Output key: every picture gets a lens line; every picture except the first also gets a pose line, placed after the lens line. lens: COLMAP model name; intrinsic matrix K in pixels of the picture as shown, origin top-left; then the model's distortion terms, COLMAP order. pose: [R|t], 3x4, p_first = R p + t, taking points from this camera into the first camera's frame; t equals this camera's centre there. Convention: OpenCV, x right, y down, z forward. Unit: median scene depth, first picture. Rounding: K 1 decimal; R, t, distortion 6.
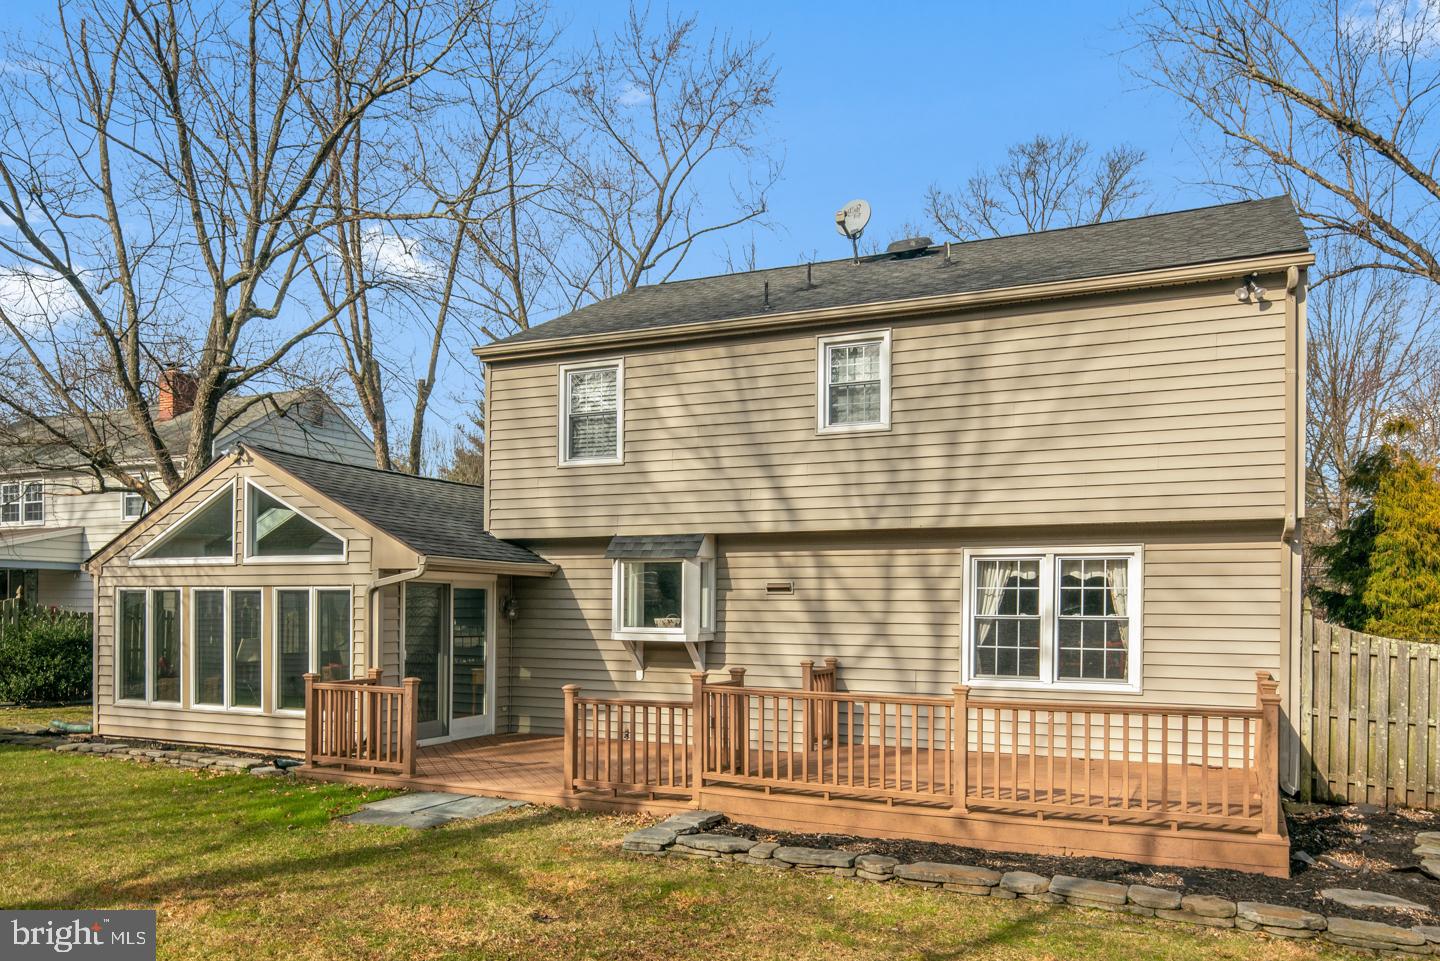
lens RADIAL K [[1094.0, 0, 720.8], [0, 1094.0, 620.5], [0, 0, 1]] dist [0.001104, -0.000488]
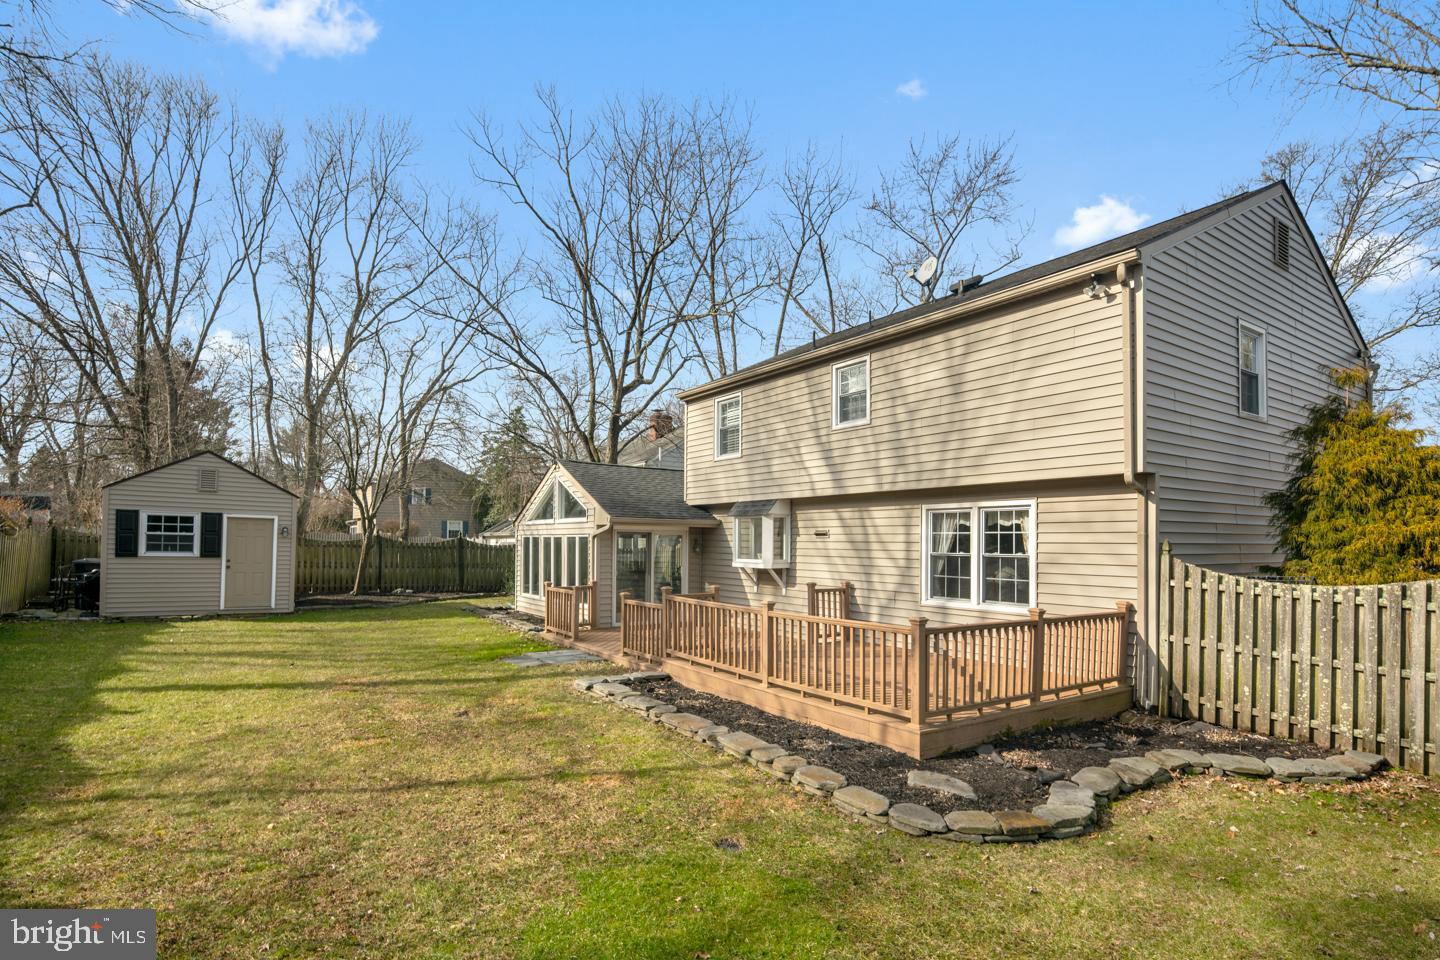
lens RADIAL K [[717.0, 0, 716.3], [0, 717.0, 538.9], [0, 0, 1]] dist [0.001418, 0.000144]
pose [[0.858621, -0.003298, -0.512600, 0.443032], [-0.006427, 0.999831, -0.017197, -0.004898], [0.512571, 0.018060, 0.858455, 0.085836]]
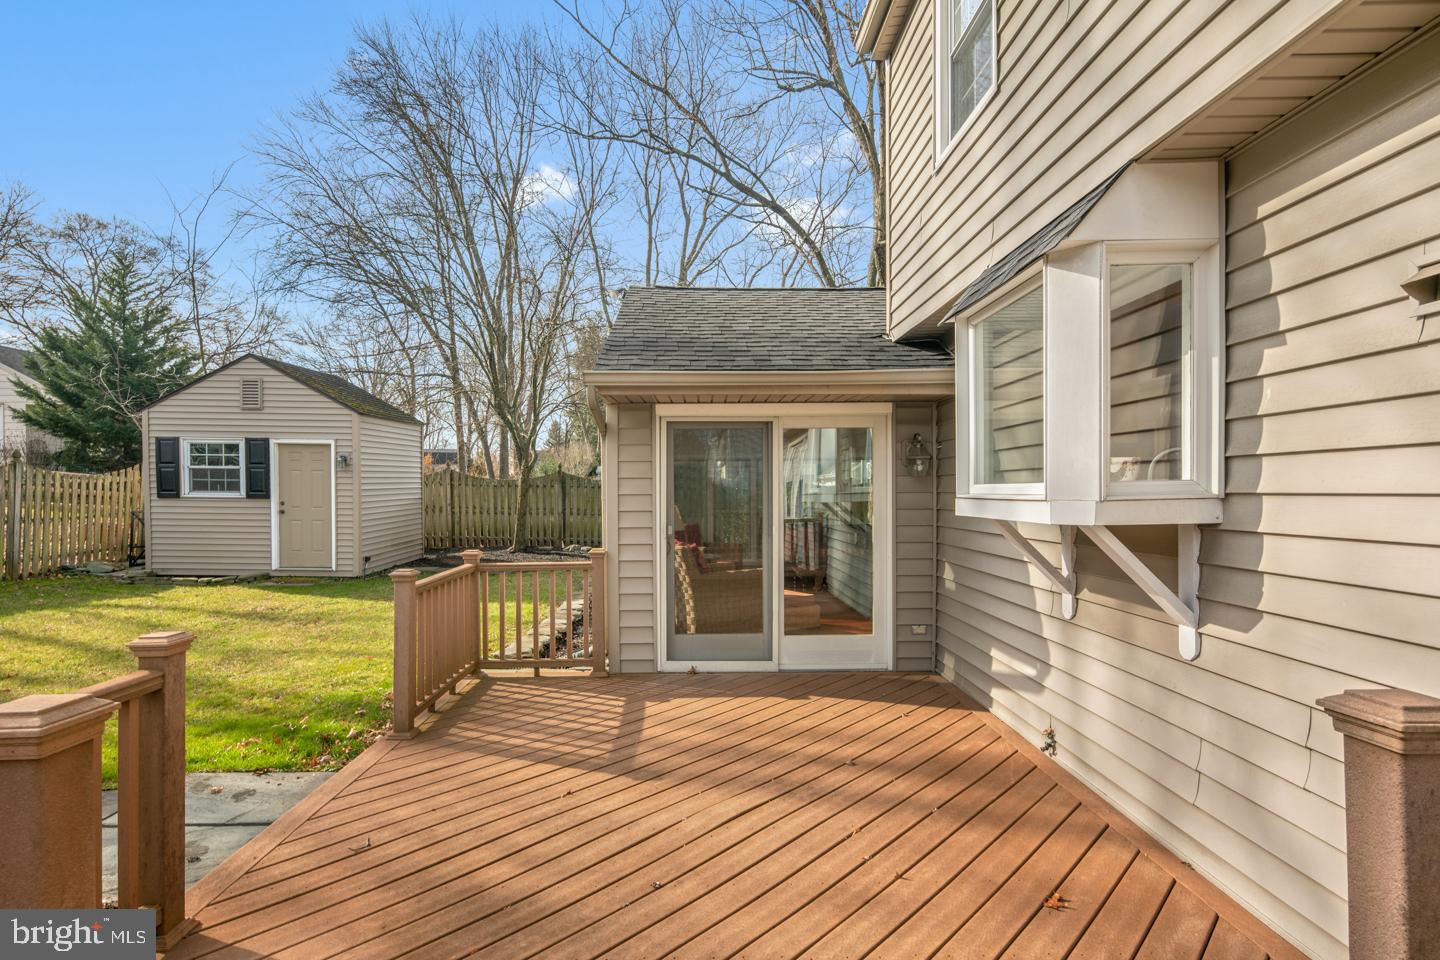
lens RADIAL K [[700.8, 0, 706.8], [0, 700.8, 494.5], [0, 0, 1]] dist [-0.000764, -0.000162]
pose [[0.408977, -0.006803, -0.912519, 0.113185], [-0.000376, 0.999971, -0.007623, 0.012249], [0.912545, 0.003461, 0.408962, 0.841543]]
